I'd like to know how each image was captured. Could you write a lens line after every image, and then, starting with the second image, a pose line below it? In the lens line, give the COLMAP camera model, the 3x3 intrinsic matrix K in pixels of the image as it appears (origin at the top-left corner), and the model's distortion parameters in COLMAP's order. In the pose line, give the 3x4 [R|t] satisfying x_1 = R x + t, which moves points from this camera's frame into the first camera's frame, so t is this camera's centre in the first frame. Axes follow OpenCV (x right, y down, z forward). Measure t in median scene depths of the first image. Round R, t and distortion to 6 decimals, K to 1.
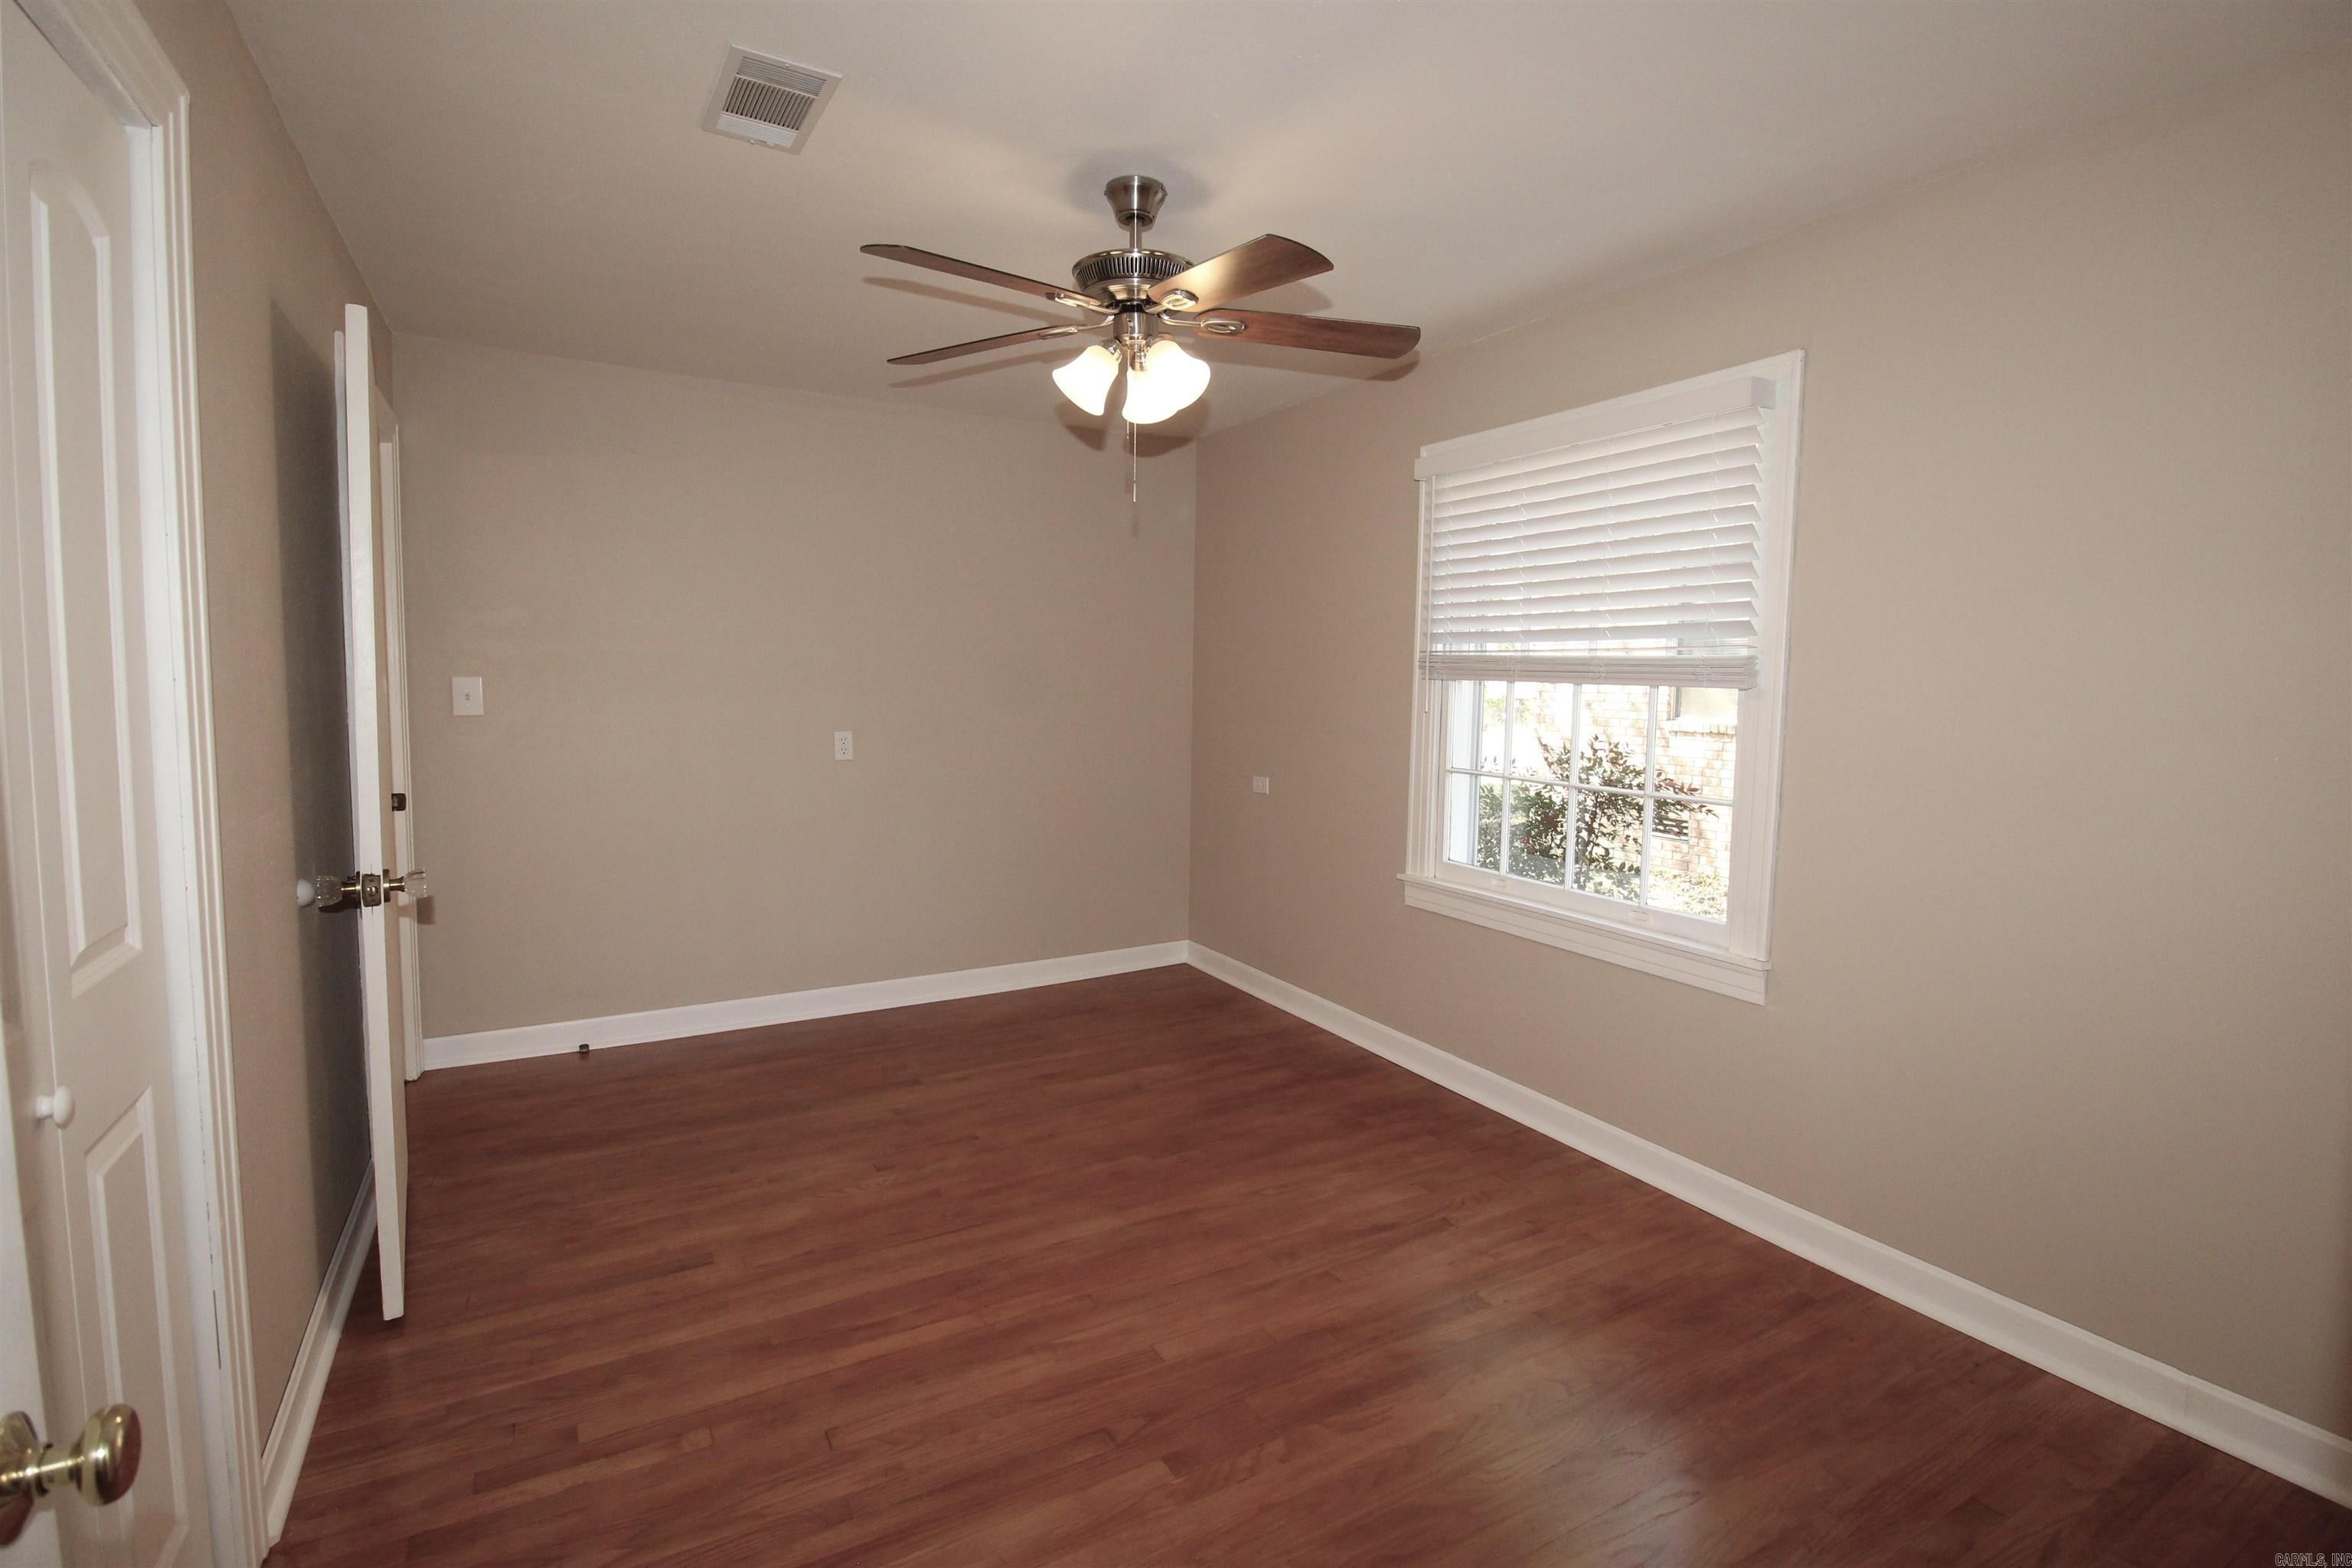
lens RADIAL K [[1115.6, 0, 1180.7], [0, 1115.6, 753.0], [0, 0, 1]] dist [0.001958, -0.014585]
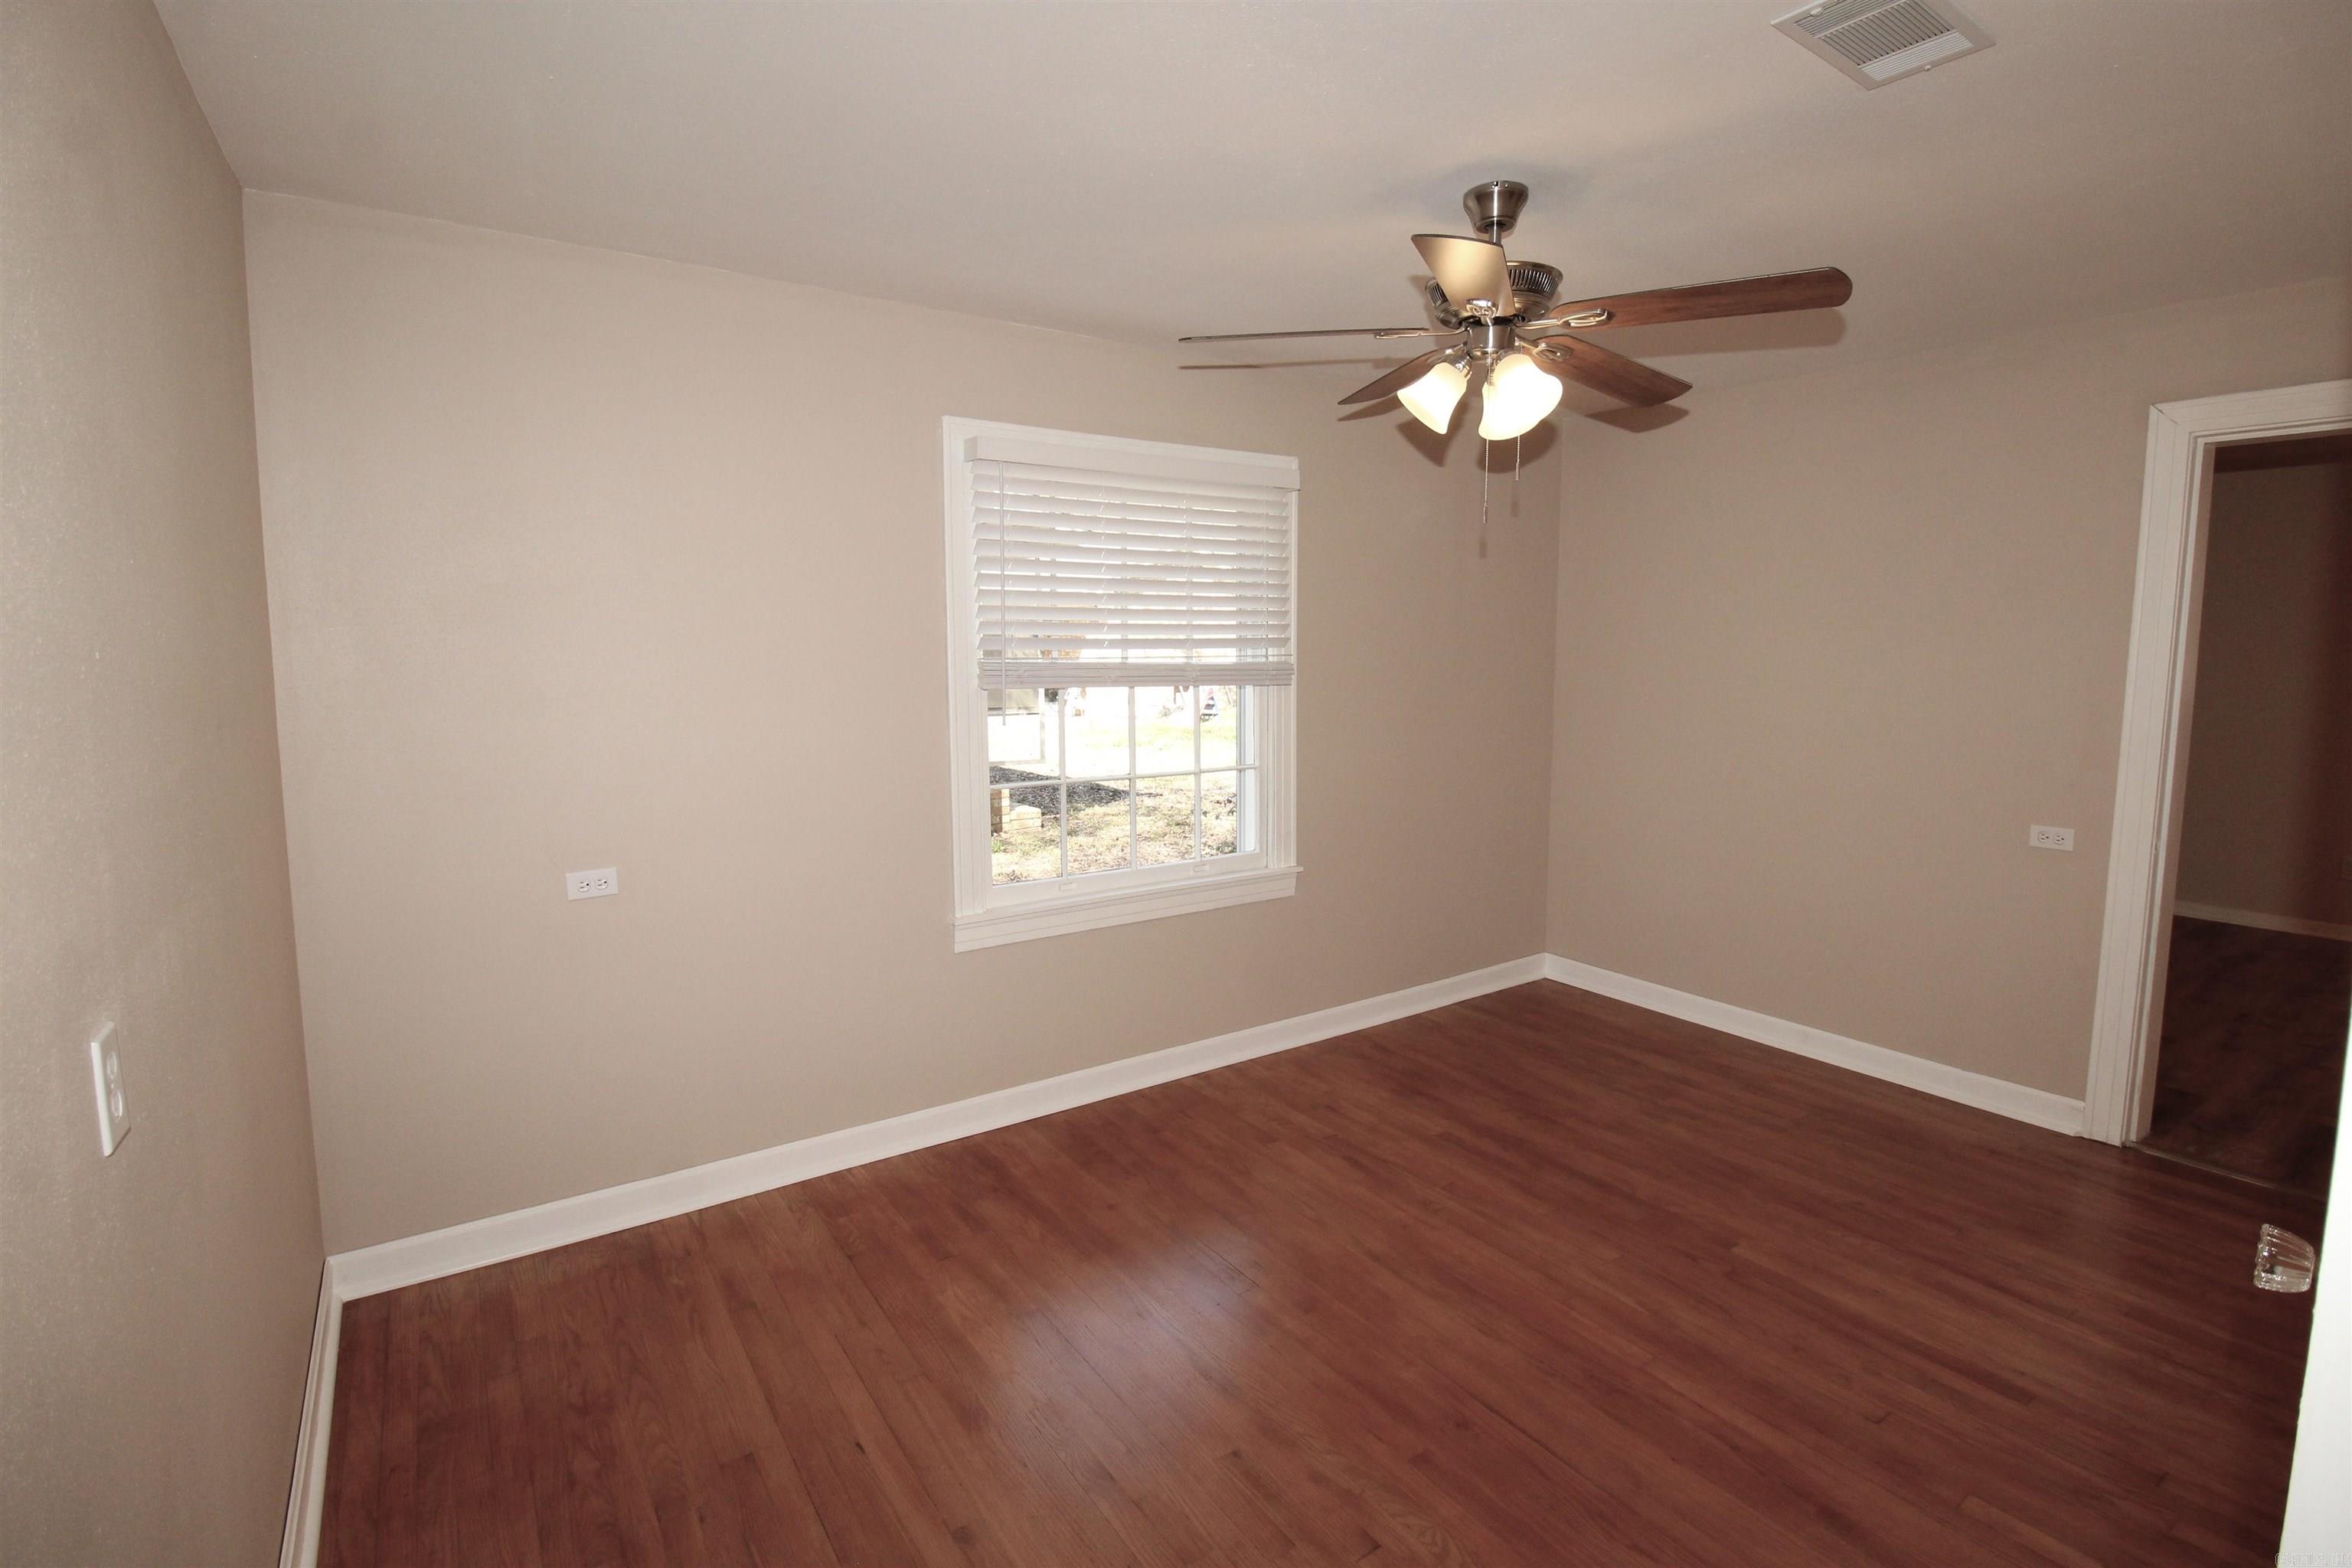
lens RADIAL K [[1115.6, 0, 1180.7], [0, 1115.6, 753.0], [0, 0, 1]] dist [0.001958, -0.014585]
pose [[-0.102255, -0.111393, 0.988502, -0.907194], [0.071692, 0.990301, 0.119012, -0.149578], [-0.992171, 0.083038, -0.093277, 1.261114]]
